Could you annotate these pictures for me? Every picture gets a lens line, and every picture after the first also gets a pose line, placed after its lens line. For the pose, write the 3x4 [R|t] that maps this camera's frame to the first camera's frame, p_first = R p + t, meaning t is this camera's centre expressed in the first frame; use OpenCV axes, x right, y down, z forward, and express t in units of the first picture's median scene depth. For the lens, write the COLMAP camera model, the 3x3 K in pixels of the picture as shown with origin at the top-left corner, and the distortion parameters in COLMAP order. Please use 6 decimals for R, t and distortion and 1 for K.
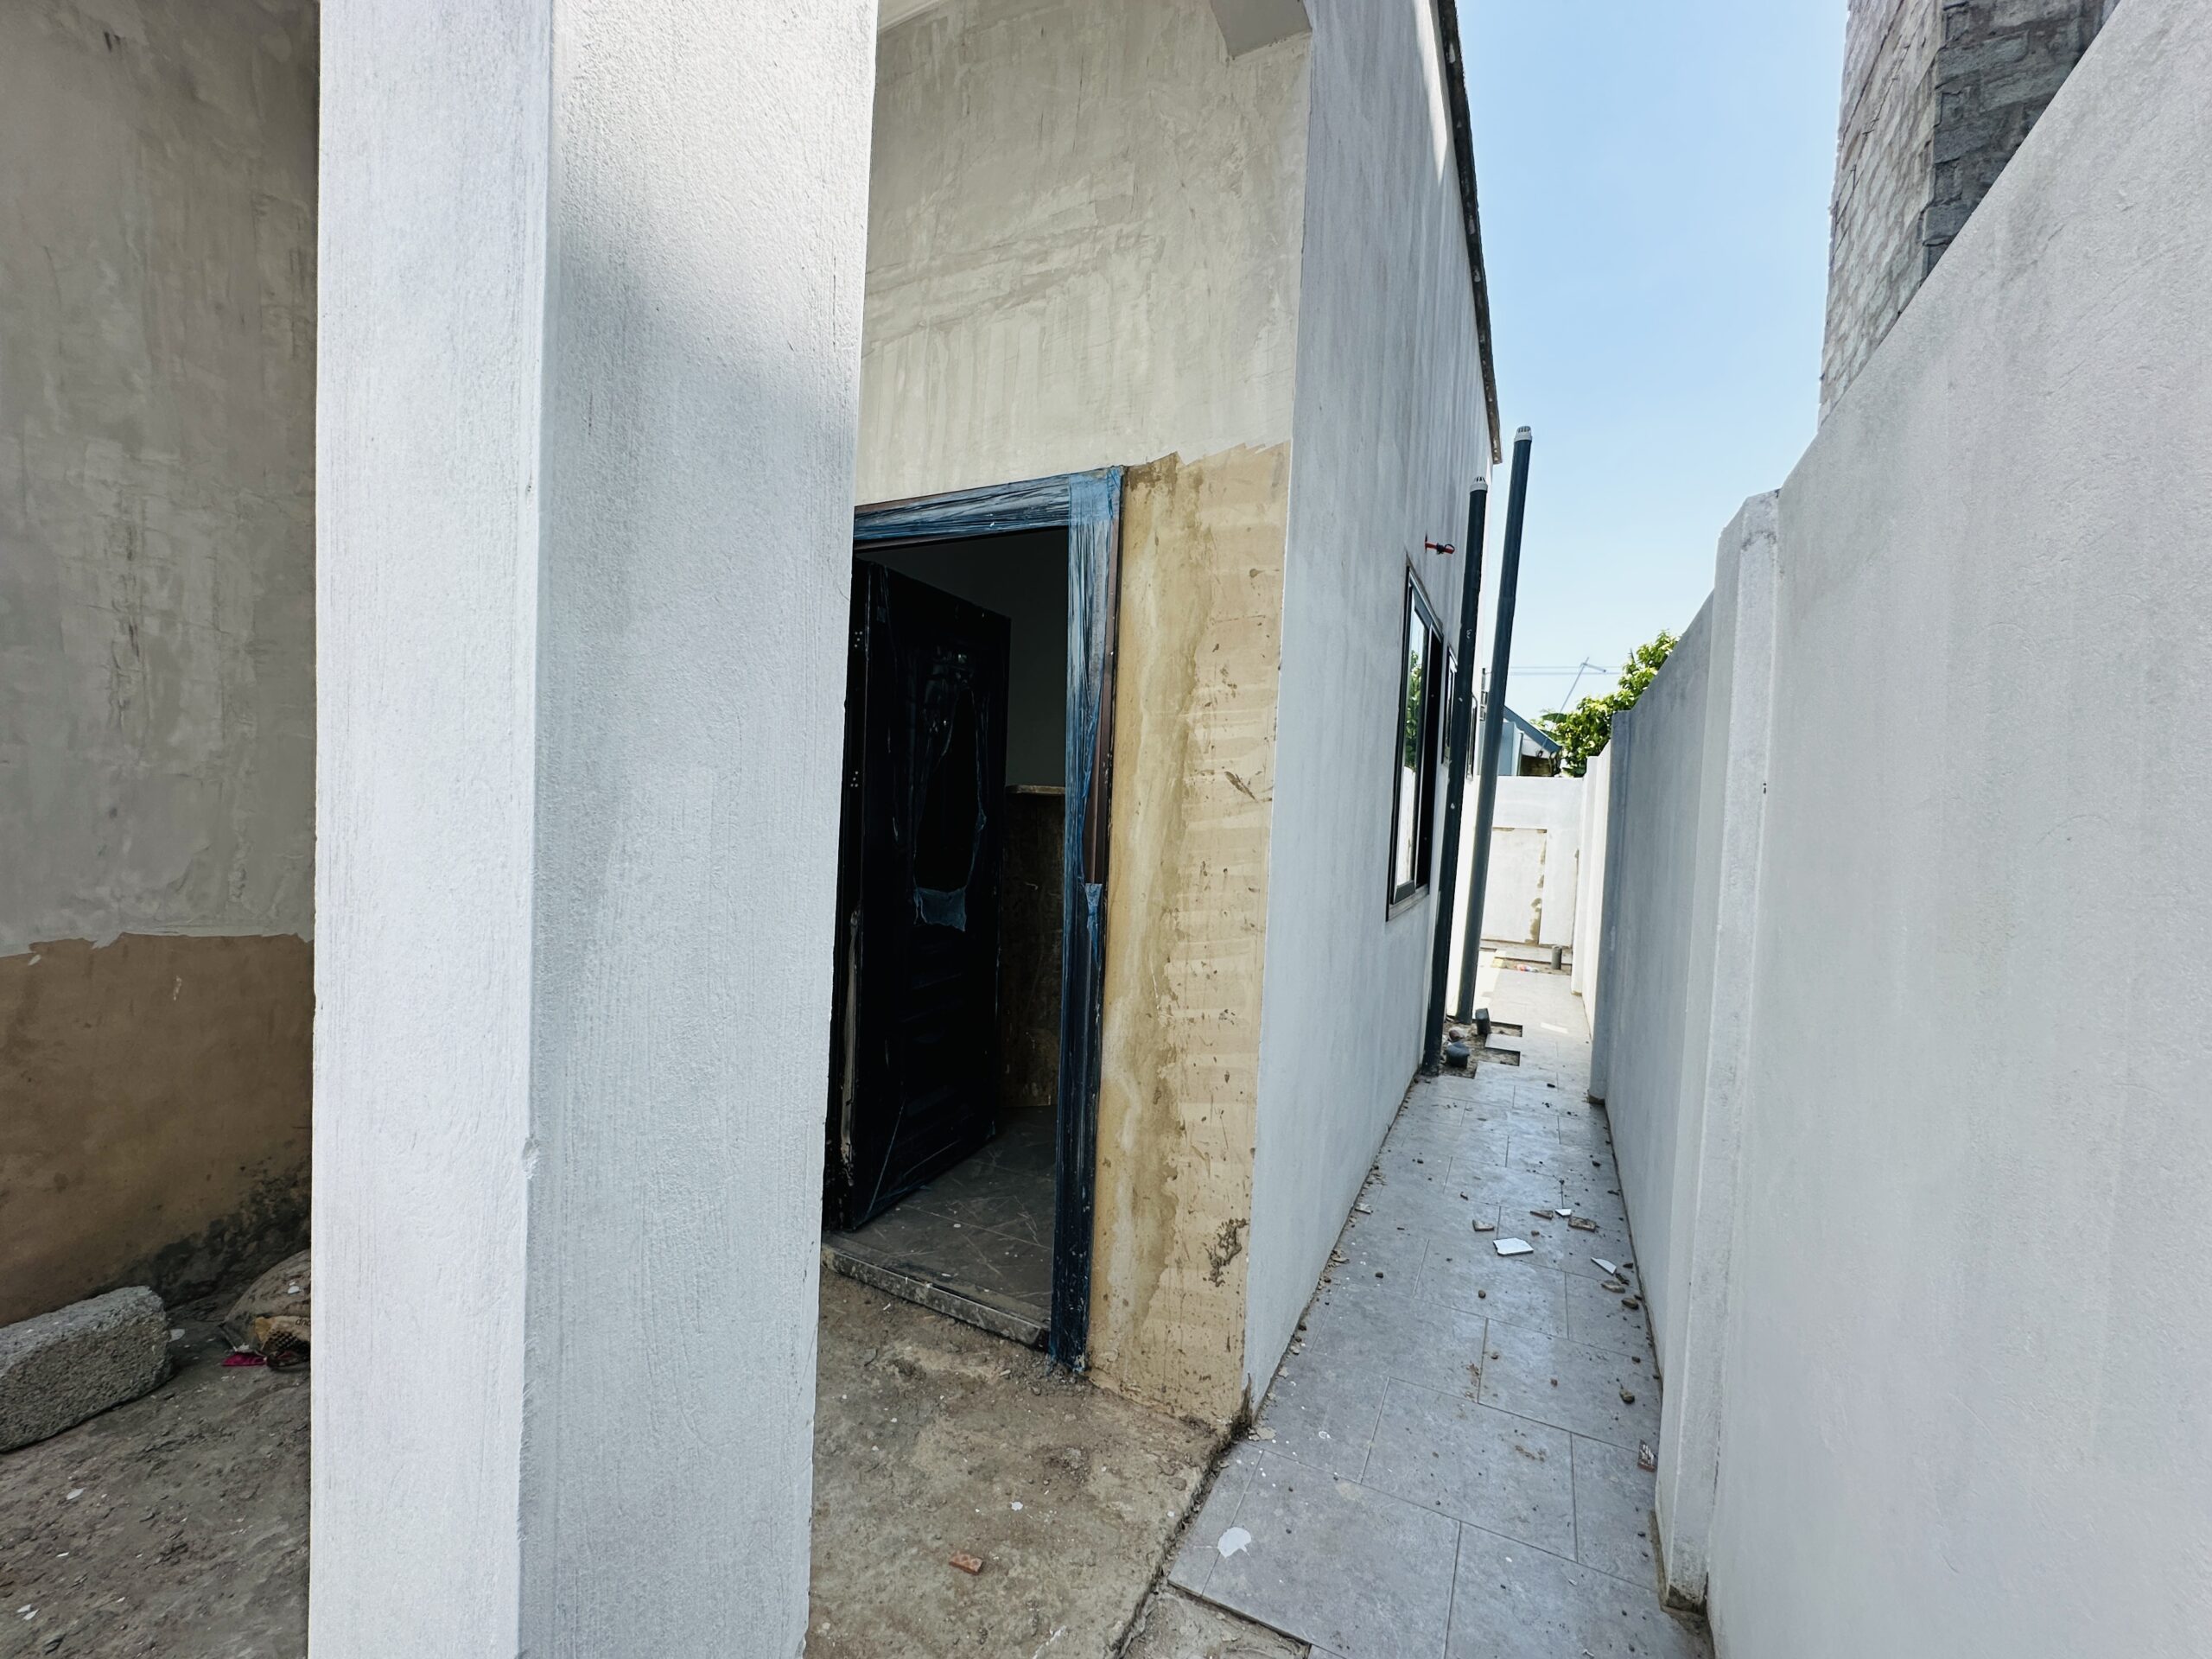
lens RADIAL K [[886.8, 0, 1099.2], [0, 886.8, 828.5], [0, 0, 1]] dist [-0.002172, 0.000886]
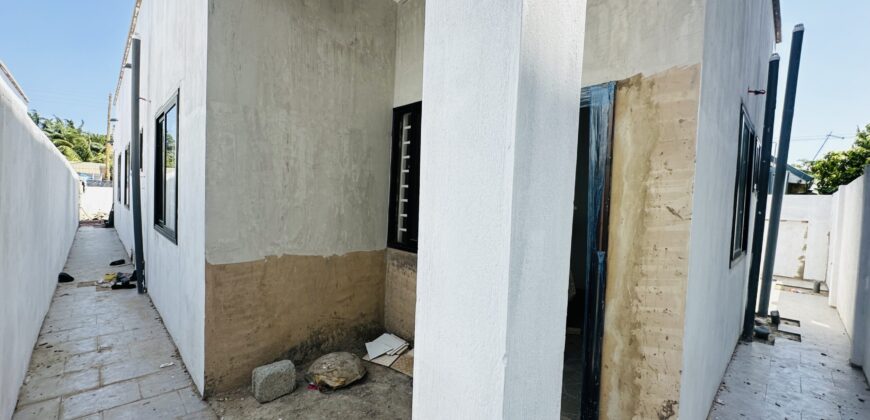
lens RADIAL K [[348.2, 0, 434.0], [0, 348.2, 209.9], [0, 0, 1]] dist [-0.002675, 0.001268]
pose [[0.942450, 0.002395, -0.334338, -0.118136], [-0.007511, 0.999874, -0.014010, -0.034626], [0.334262, 0.015715, 0.942349, -0.062656]]
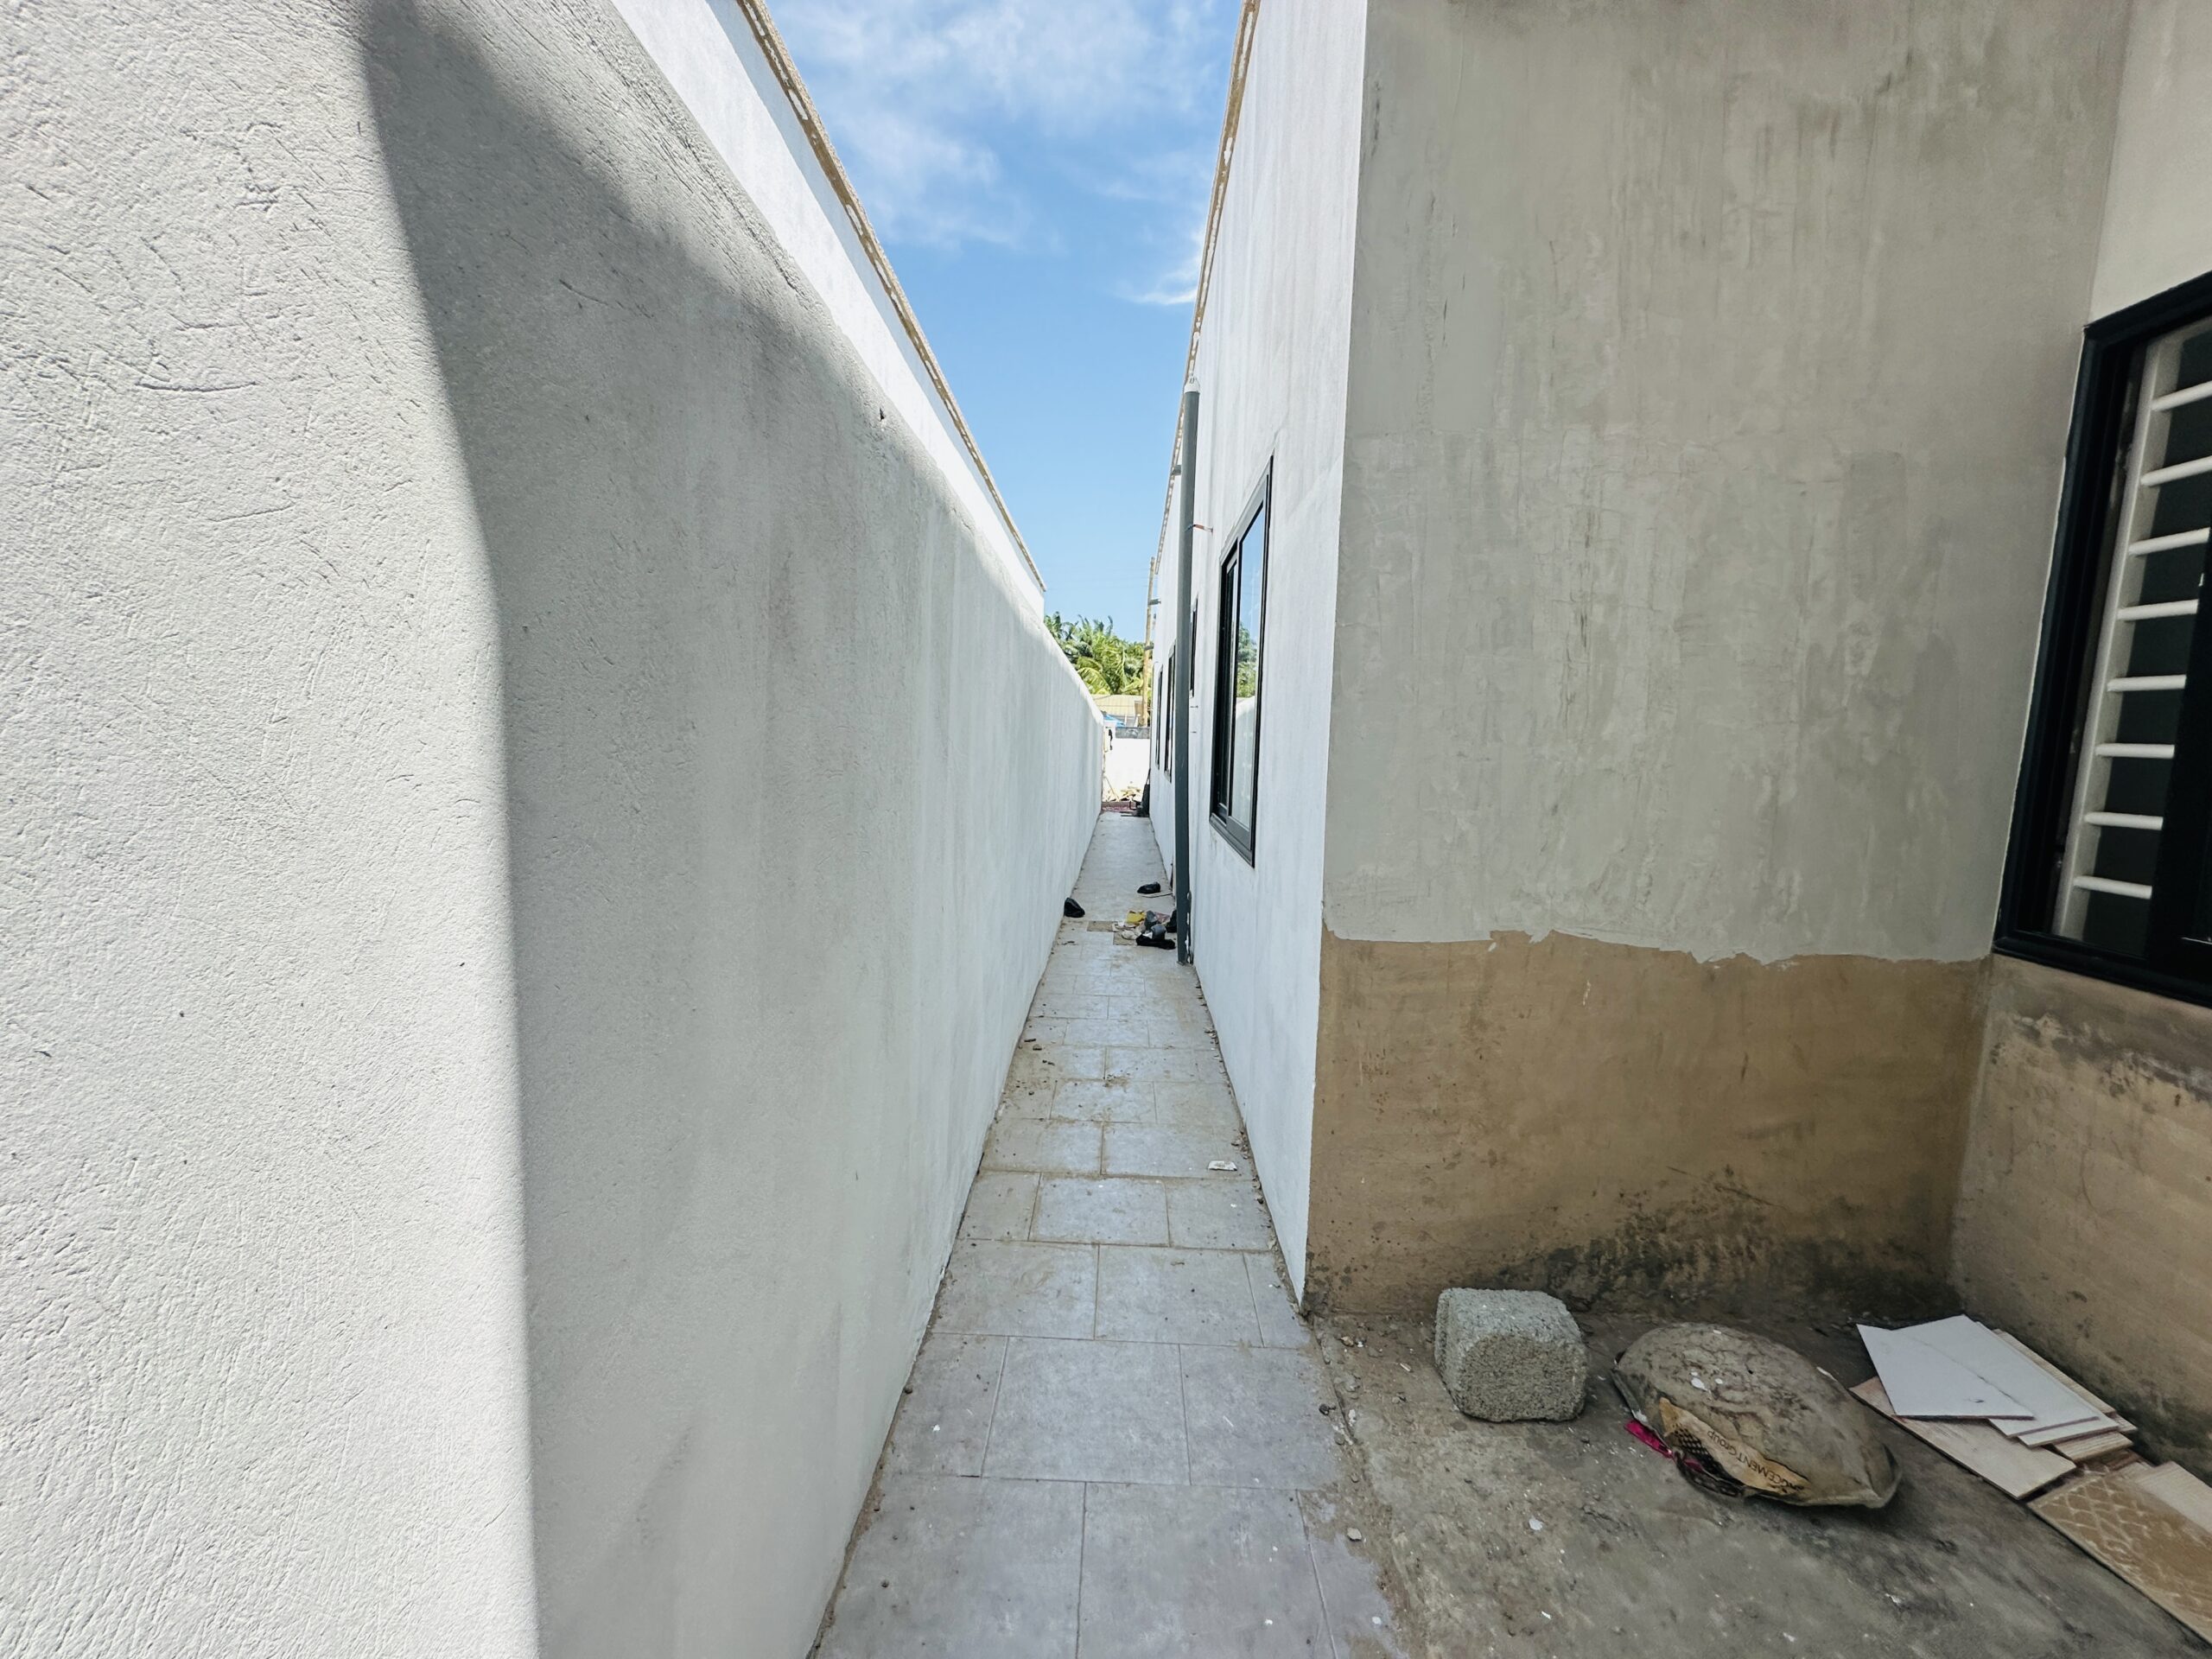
lens RADIAL K [[886.8, 0, 1097.6], [0, 886.8, 827.0], [0, 0, 1]] dist [-0.002172, 0.000886]
pose [[0.410695, 0.058461, -0.909896, -0.414700], [-0.041430, 0.998108, 0.045429, -0.021419], [0.910831, 0.019040, 0.412340, 0.125206]]
